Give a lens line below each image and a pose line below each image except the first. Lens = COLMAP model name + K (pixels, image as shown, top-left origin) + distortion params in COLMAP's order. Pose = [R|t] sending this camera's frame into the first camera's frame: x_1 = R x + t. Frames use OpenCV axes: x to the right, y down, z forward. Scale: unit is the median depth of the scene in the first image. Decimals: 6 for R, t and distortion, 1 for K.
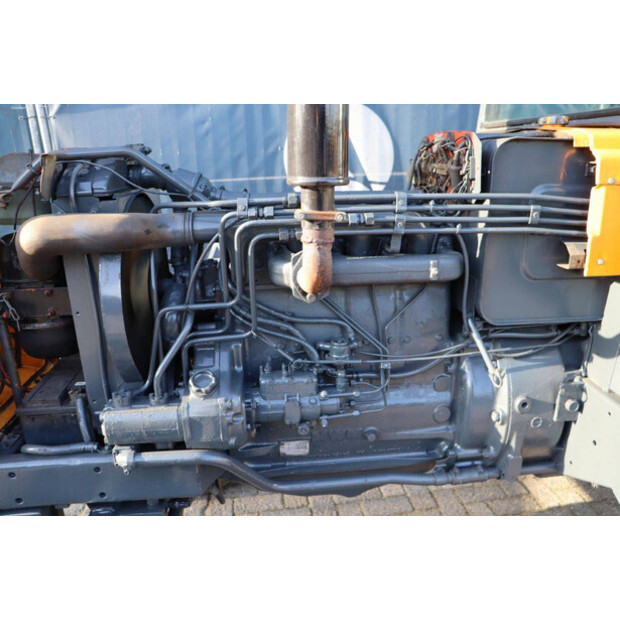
lens RADIAL K [[503.8, 0, 326.9], [0, 503.8, 327.6], [0, 0, 1]] dist [-0.100864, 0.016241]
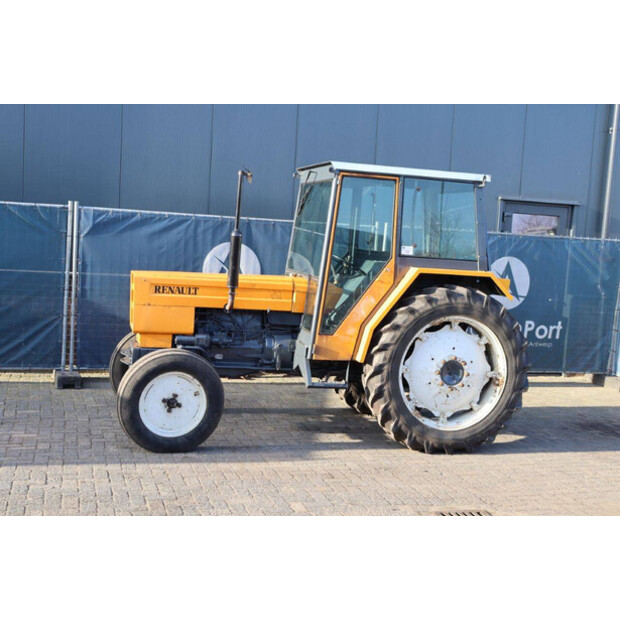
lens RADIAL K [[828.4, 0, 305.7], [0, 828.4, 307.5], [0, 0, 1]] dist [0.078081, 0.000000]
pose [[0.987966, 0.070309, 0.137765, -0.307127], [-0.034845, 0.968988, -0.244639, 1.402360], [-0.150693, 0.236894, 0.959777, -5.162445]]
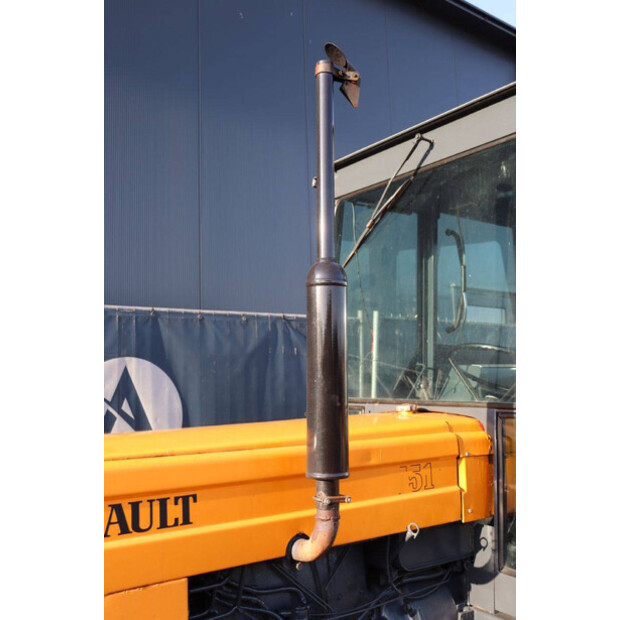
lens RADIAL K [[646.7, 0, 310.0], [0, 646.7, 315.6], [0, 0, 1]] dist [-0.011397, 0.000000]
pose [[0.873689, 0.050373, 0.483870, -0.665171], [0.161487, 0.908197, -0.386134, -0.002538], [-0.458900, 0.415500, 0.785347, -0.415700]]
